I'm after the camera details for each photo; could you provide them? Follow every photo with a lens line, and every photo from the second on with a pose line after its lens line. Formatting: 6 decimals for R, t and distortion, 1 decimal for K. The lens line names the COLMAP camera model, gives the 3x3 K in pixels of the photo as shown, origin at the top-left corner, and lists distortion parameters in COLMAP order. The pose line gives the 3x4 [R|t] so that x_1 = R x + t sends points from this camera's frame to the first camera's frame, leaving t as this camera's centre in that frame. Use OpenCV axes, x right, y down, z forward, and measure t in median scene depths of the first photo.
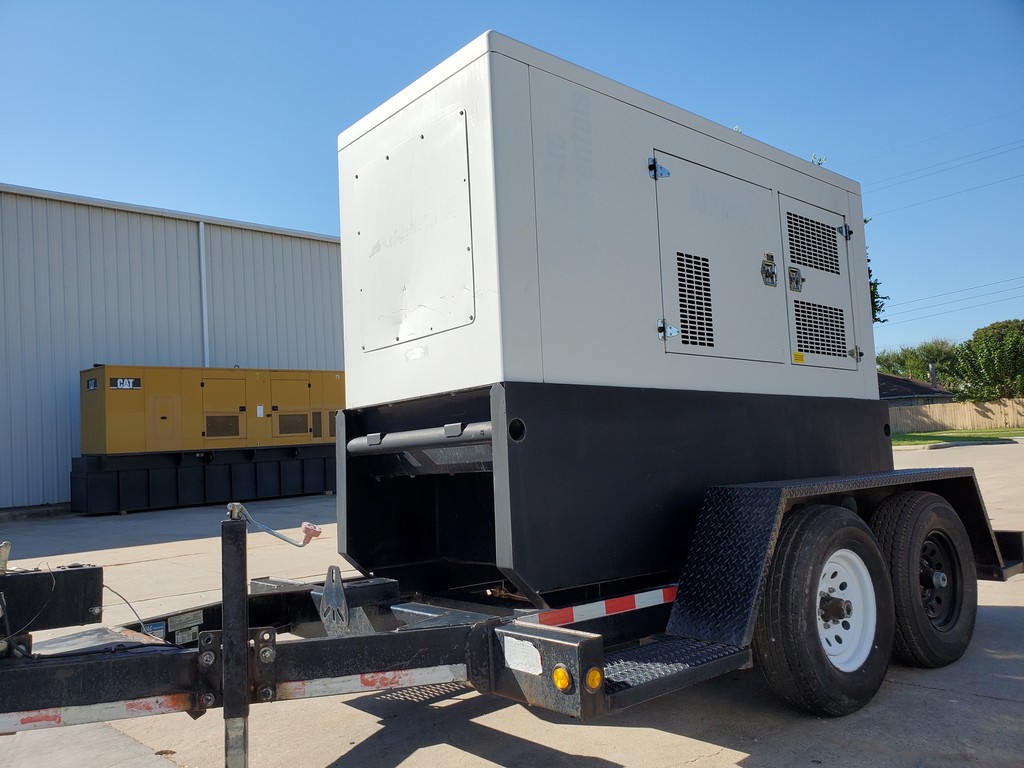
lens RADIAL K [[801.8, 0, 516.0], [0, 801.8, 394.2], [0, 0, 1]] dist [0.005669, 0.003228]
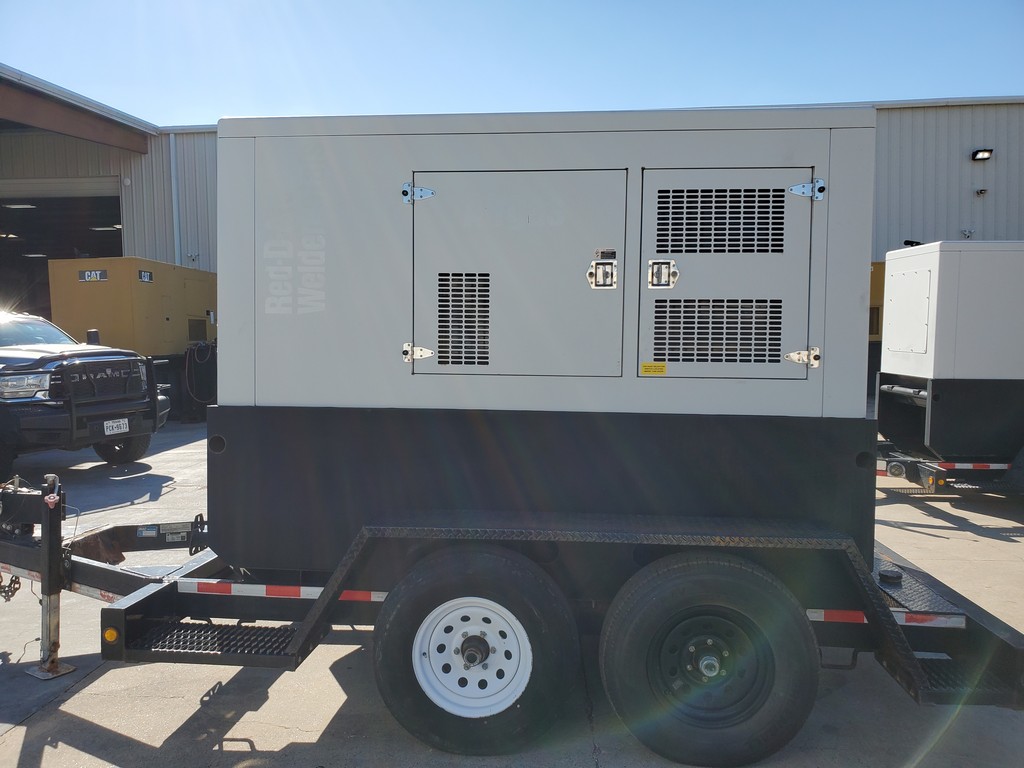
lens RADIAL K [[819.3, 0, 512.0], [0, 819.3, 384.0], [0, 0, 1]] dist [0.010969, -0.001422]
pose [[0.684678, 0.082844, -0.724122, 1.013729], [0.026870, 0.989975, 0.138665, -0.177635], [0.728350, -0.114398, 0.675588, 0.348224]]
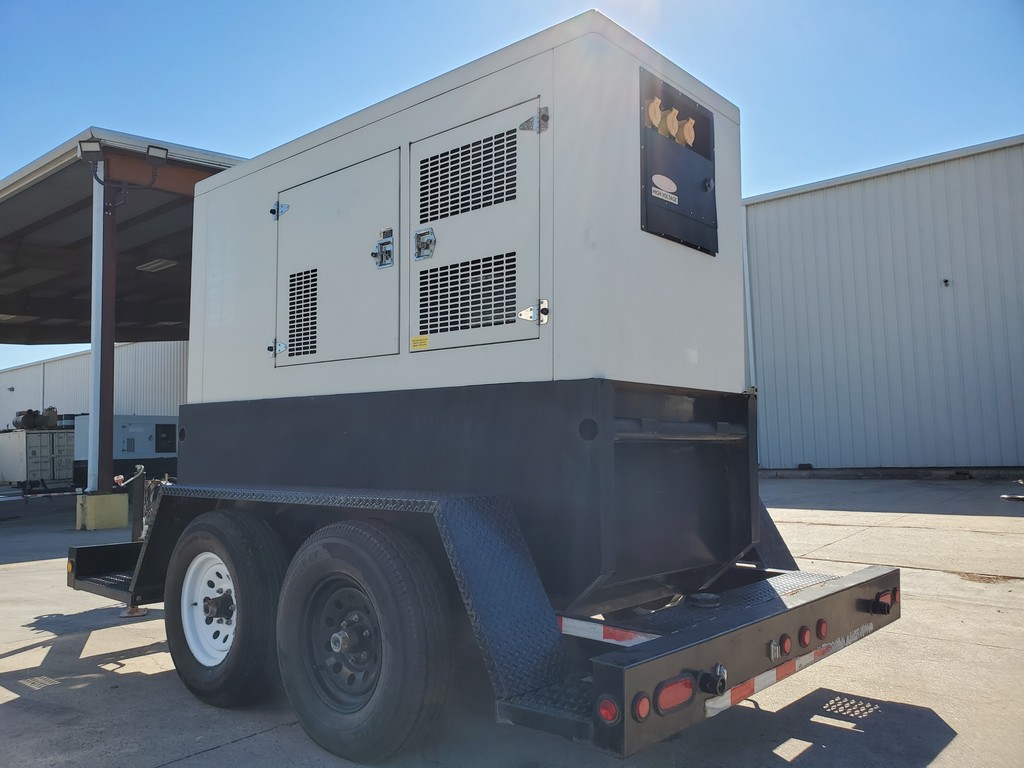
lens RADIAL K [[801.8, 0, 516.0], [0, 801.8, 394.2], [0, 0, 1]] dist [0.005669, 0.003228]
pose [[0.138737, -0.010416, -0.990274, 1.351078], [0.087823, 0.996134, 0.001827, 0.016088], [0.986427, -0.087223, 0.139116, 1.129786]]
